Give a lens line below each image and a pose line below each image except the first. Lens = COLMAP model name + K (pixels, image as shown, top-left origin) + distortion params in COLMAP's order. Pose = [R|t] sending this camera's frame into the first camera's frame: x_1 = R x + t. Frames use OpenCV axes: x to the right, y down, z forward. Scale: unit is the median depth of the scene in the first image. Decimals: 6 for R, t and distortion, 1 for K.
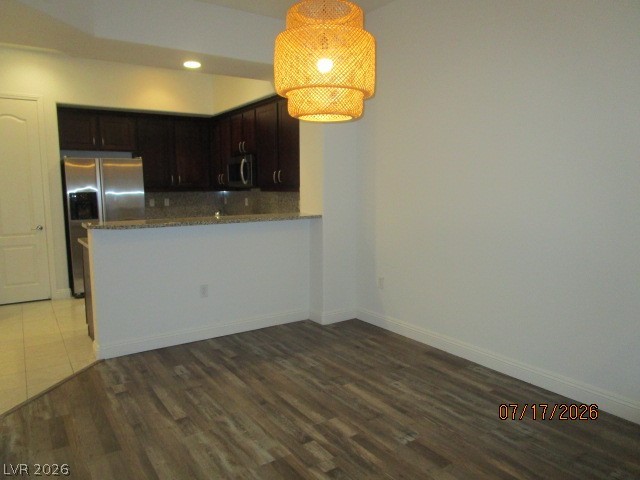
lens RADIAL K [[456.0, 0, 319.4], [0, 456.0, 241.5], [0, 0, 1]] dist [-0.023294, 0.003788]
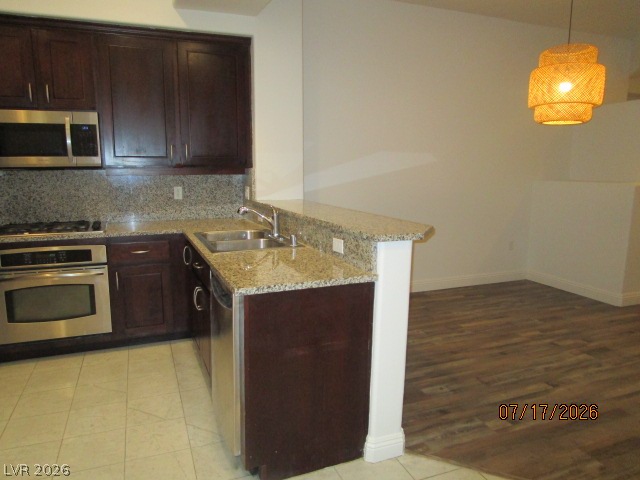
lens RADIAL K [[456.0, 0, 319.2], [0, 456.0, 240.2], [0, 0, 1]] dist [-0.023294, 0.003788]
pose [[0.213068, -0.153790, 0.964858, -1.185655], [0.115227, 0.984598, 0.131491, -0.127950], [-0.970219, 0.083162, 0.227508, 1.062776]]
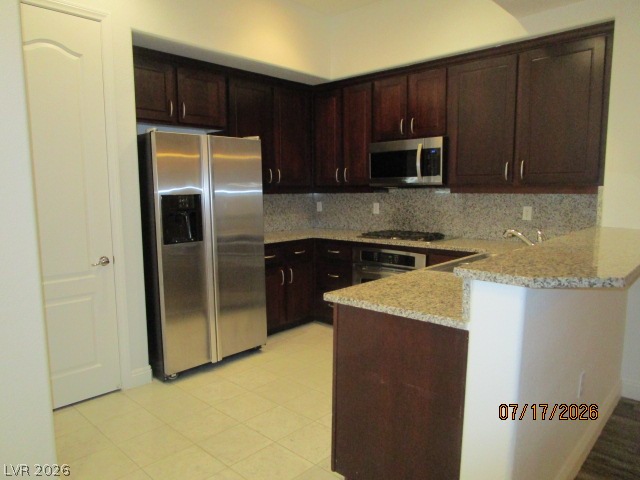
lens RADIAL K [[456.0, 0, 320.8], [0, 456.0, 239.7], [0, 0, 1]] dist [-0.023294, 0.003788]
pose [[0.975114, -0.023353, 0.220473, -0.820142], [0.025812, 0.999633, -0.008278, -0.074168], [-0.220199, 0.013763, 0.975358, 0.709906]]
